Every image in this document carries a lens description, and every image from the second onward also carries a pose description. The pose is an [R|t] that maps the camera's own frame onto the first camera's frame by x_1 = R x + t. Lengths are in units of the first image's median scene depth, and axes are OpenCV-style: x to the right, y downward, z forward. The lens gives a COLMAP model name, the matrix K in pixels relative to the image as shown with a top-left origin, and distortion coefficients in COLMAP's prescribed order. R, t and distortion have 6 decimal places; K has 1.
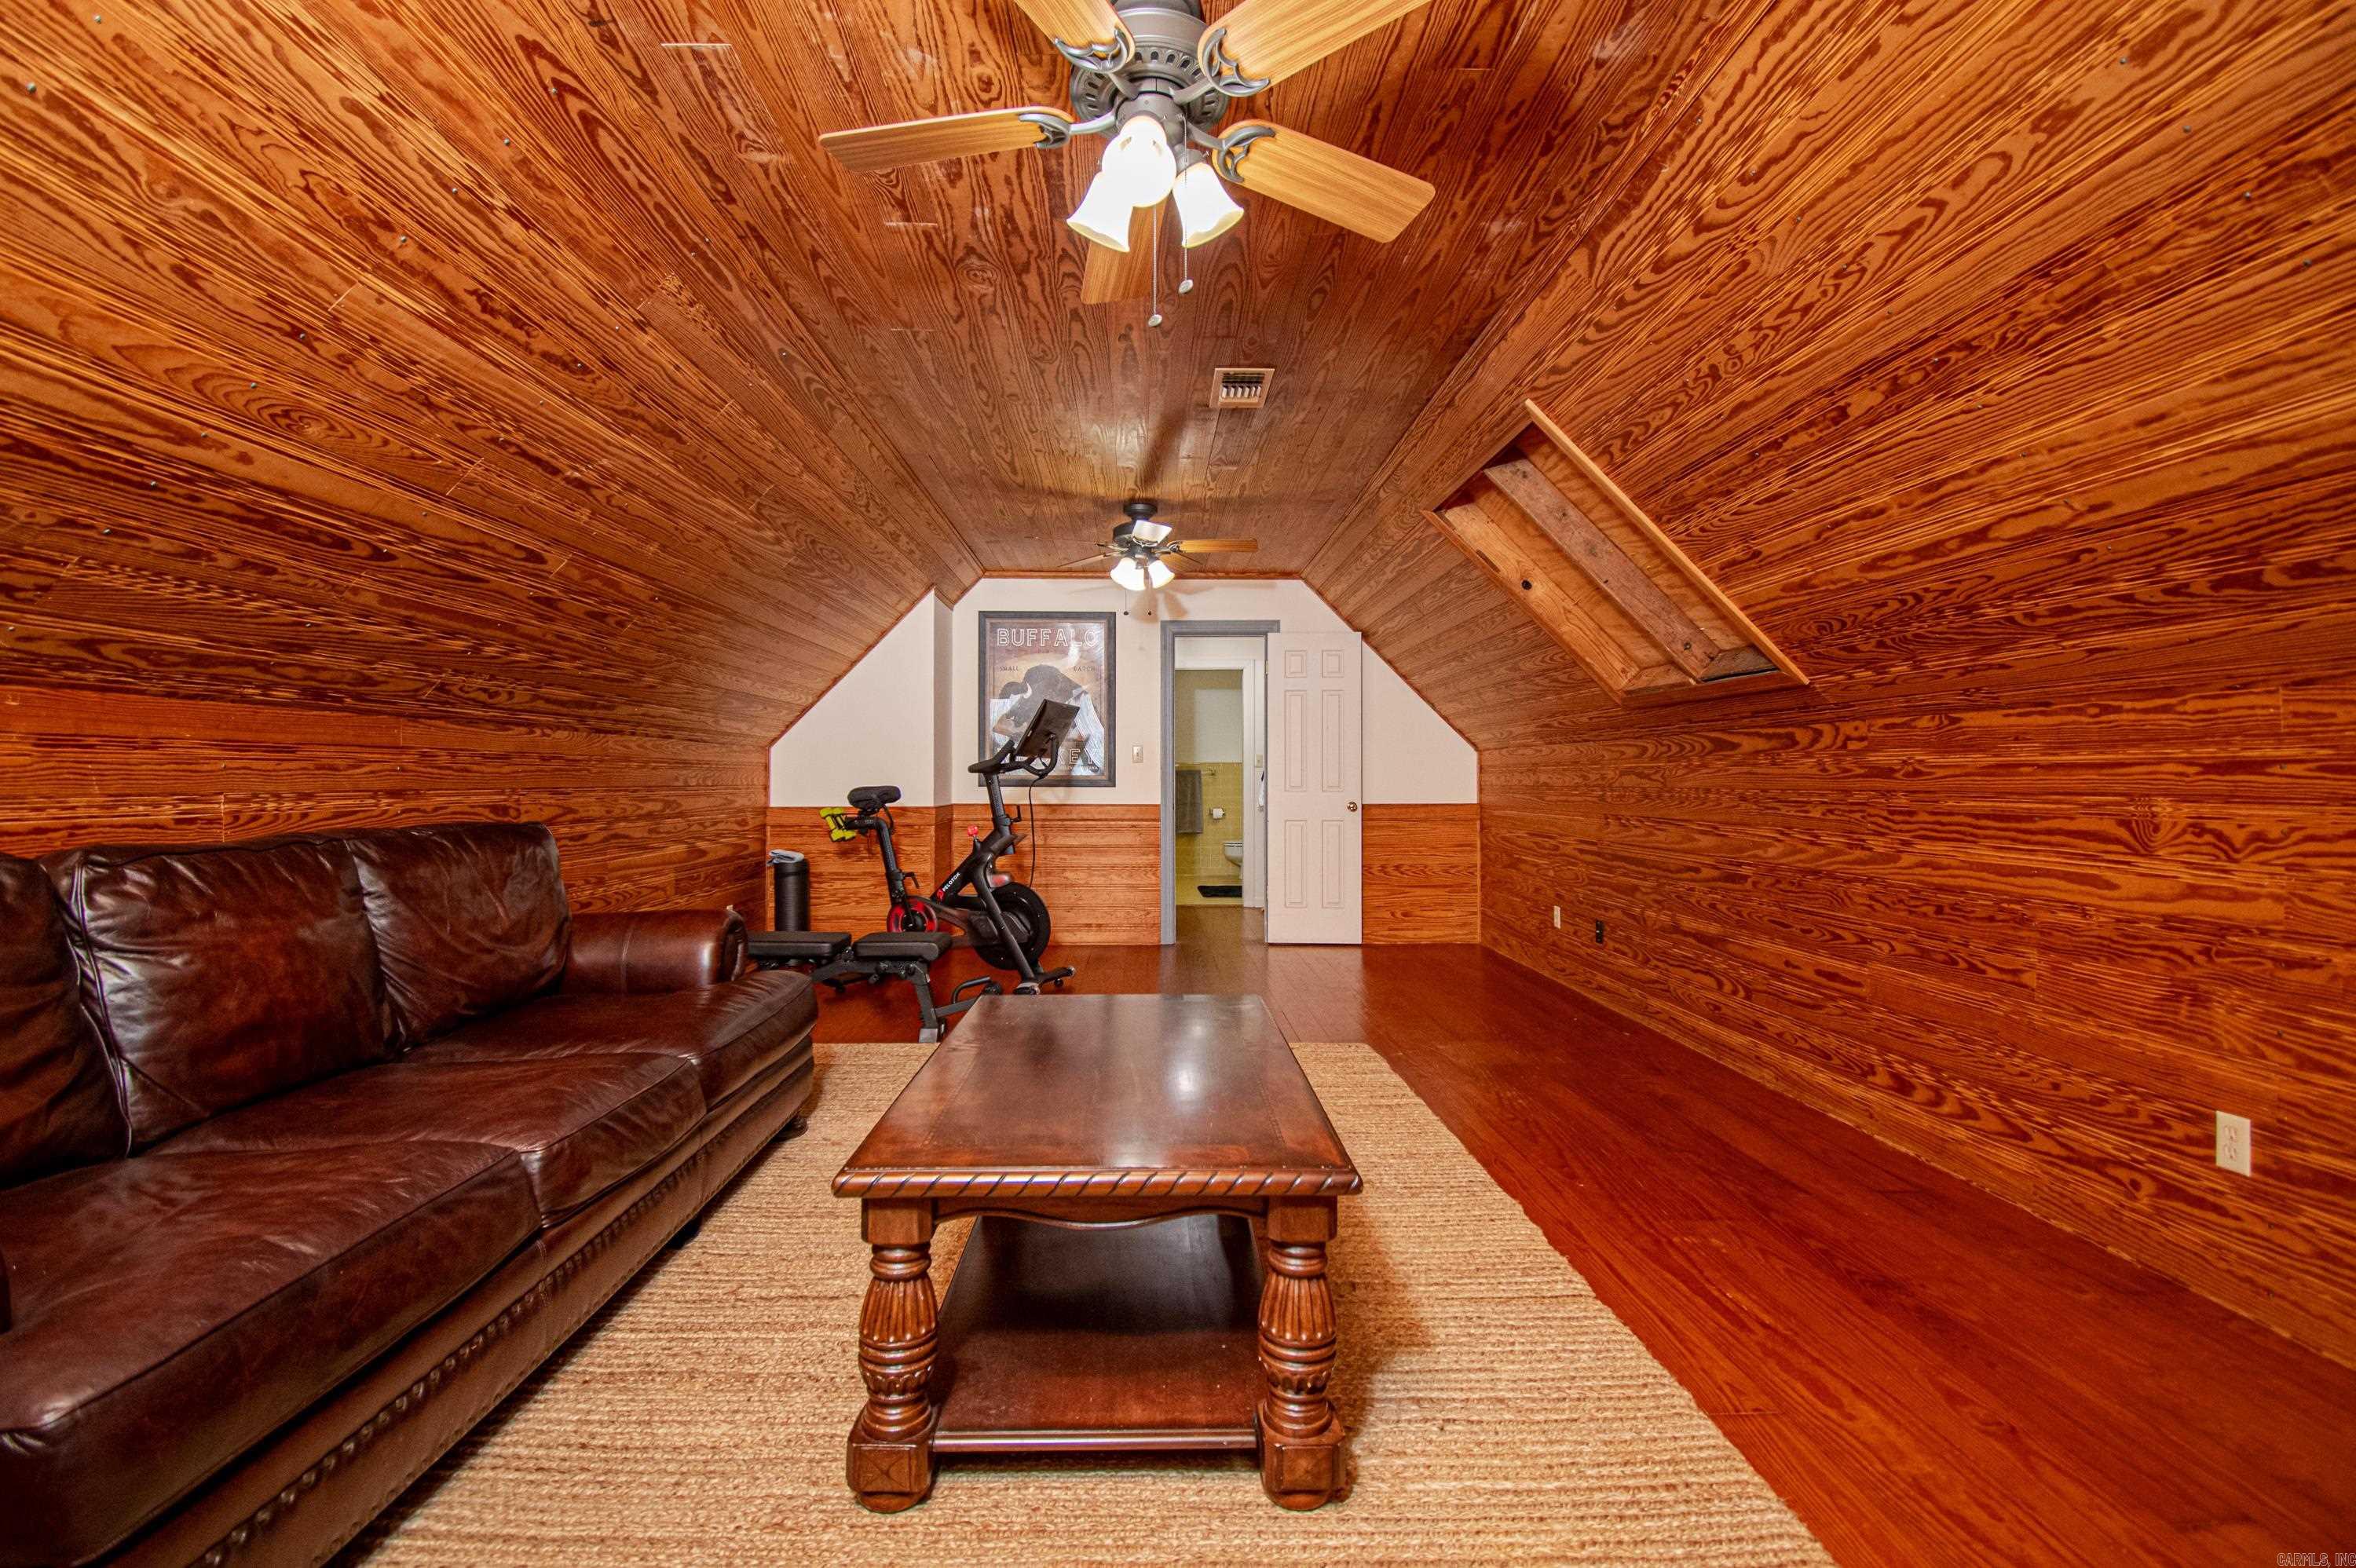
lens RADIAL K [[1045.0, 0, 1173.2], [0, 1045.0, 778.6], [0, 0, 1]] dist [0.006947, -0.017772]
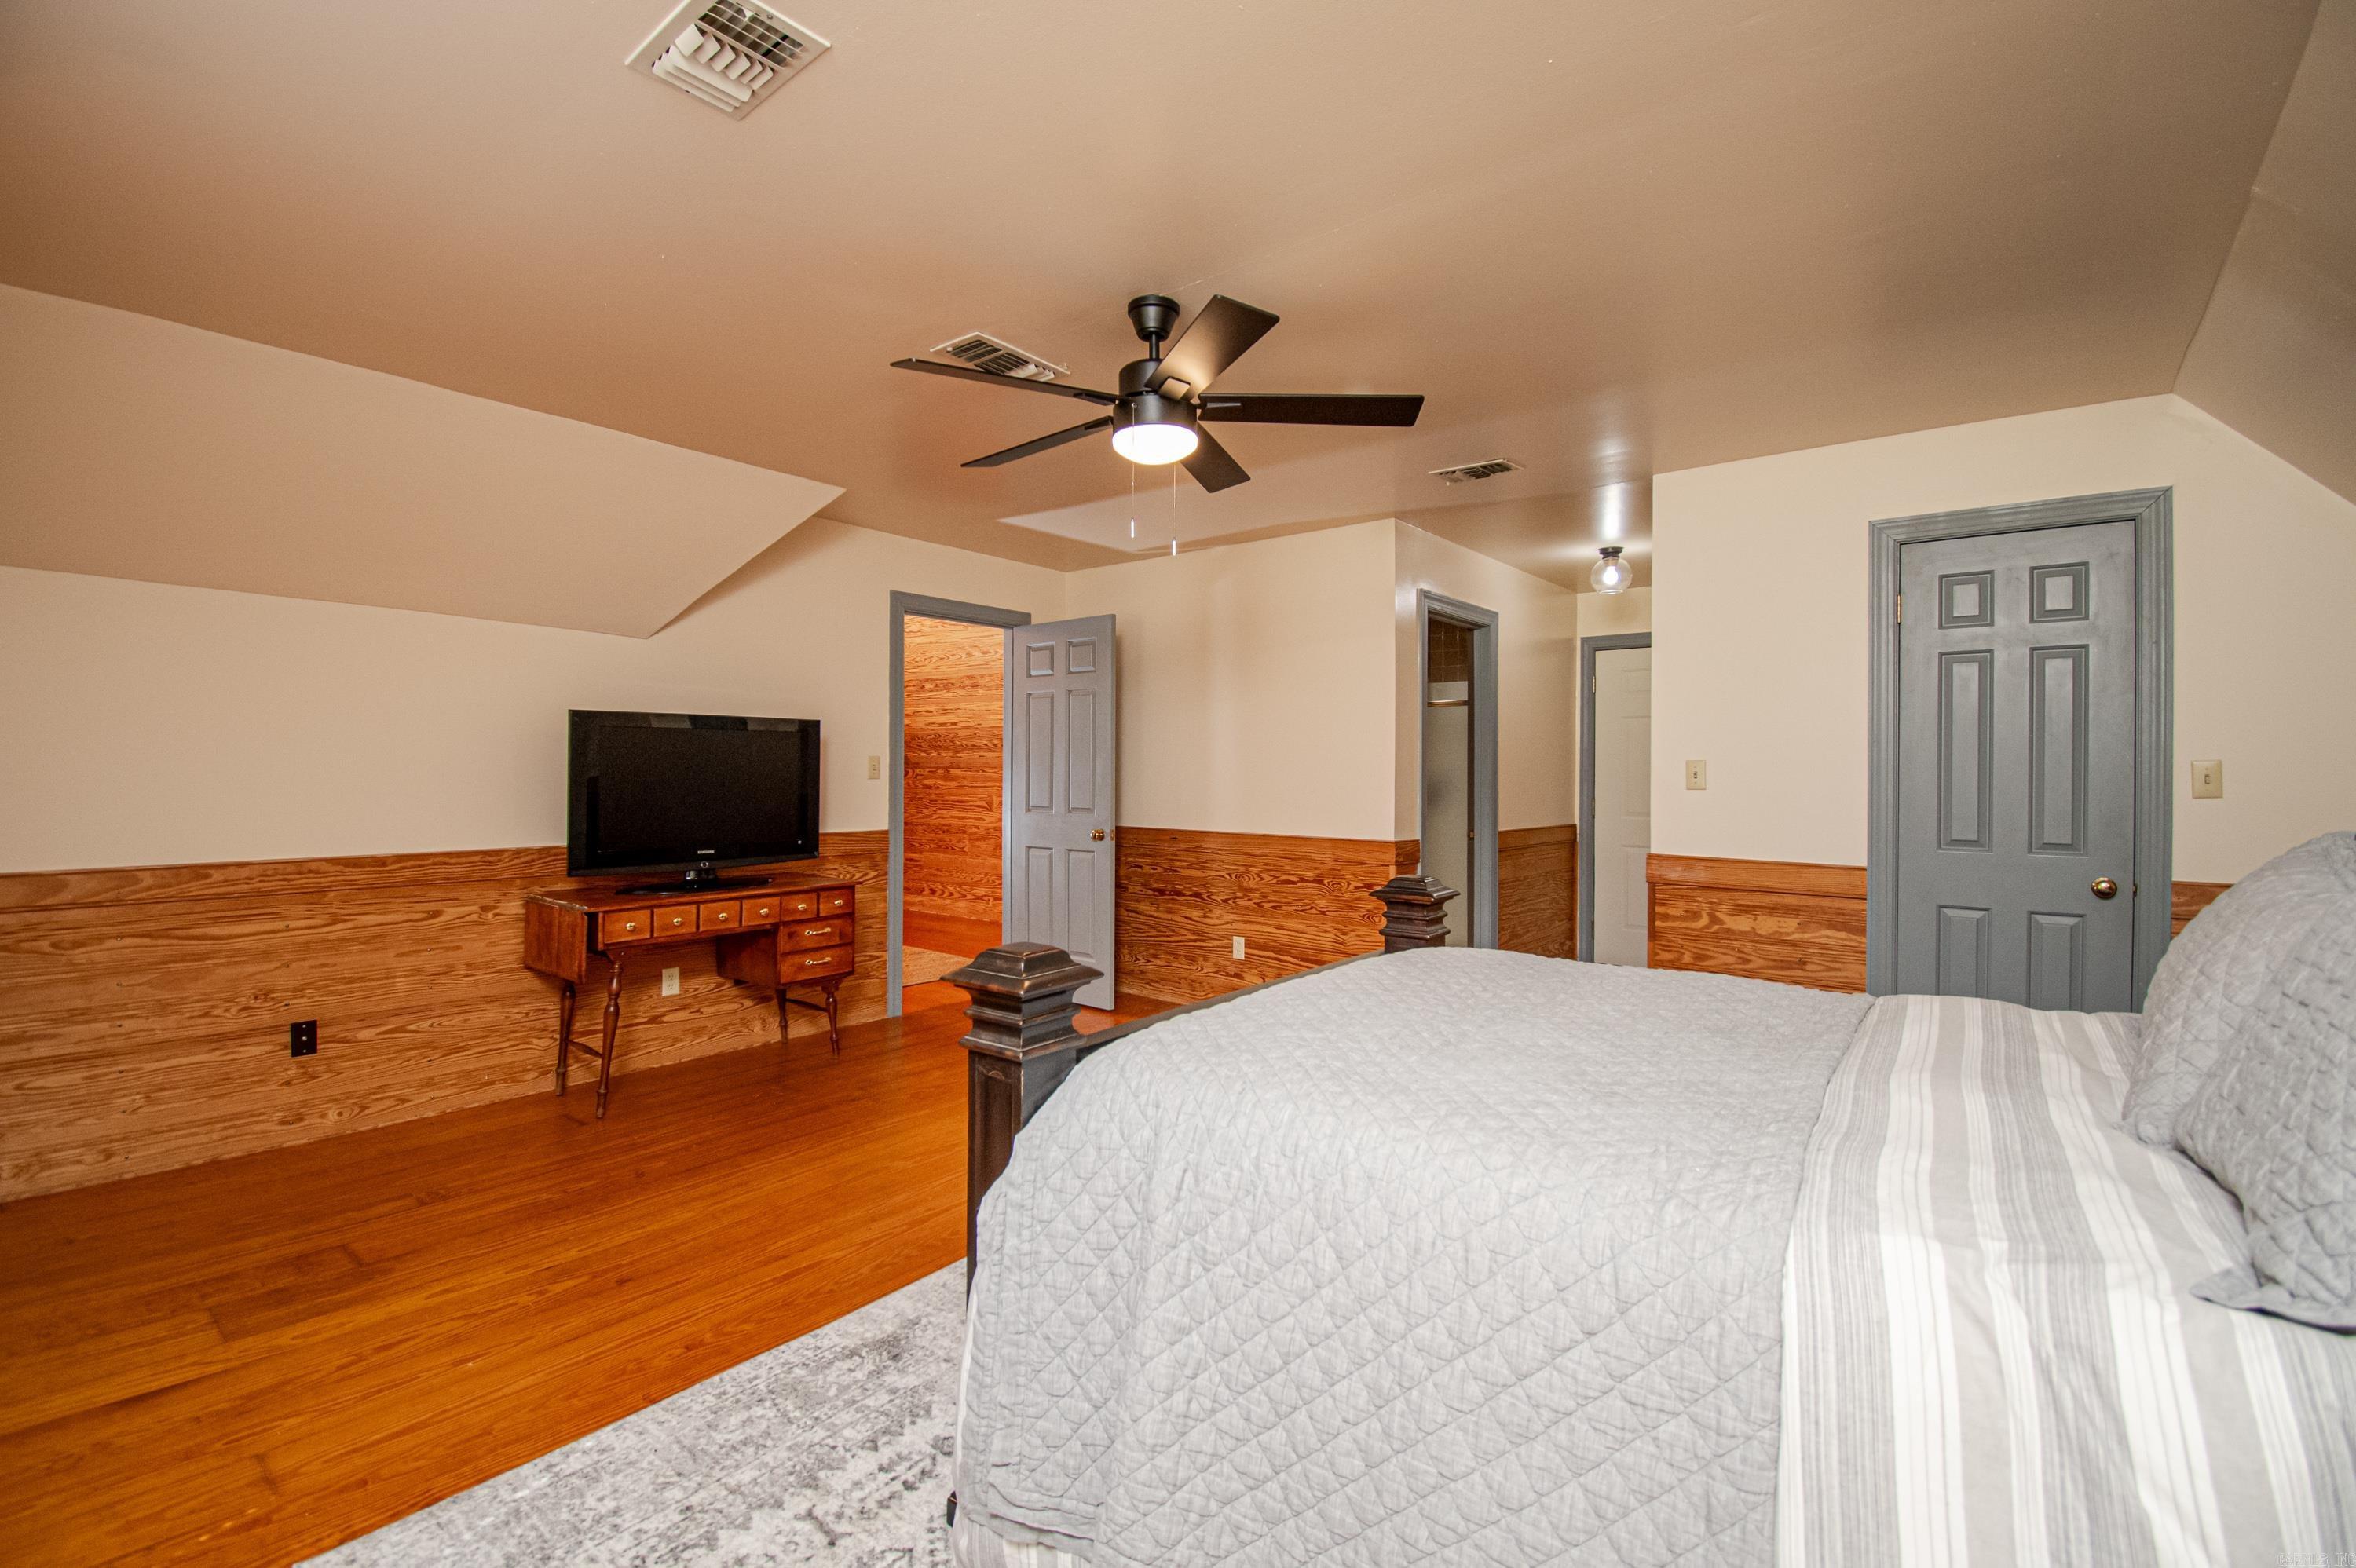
lens RADIAL K [[1045.0, 0, 1176.1], [0, 1045.0, 780.4], [0, 0, 1]] dist [0.006947, -0.017772]
pose [[0.651976, 0.007440, 0.758203, -1.336767], [-0.009306, 0.999955, -0.001809, -0.033155], [-0.758183, -0.005877, 0.652016, -1.766024]]
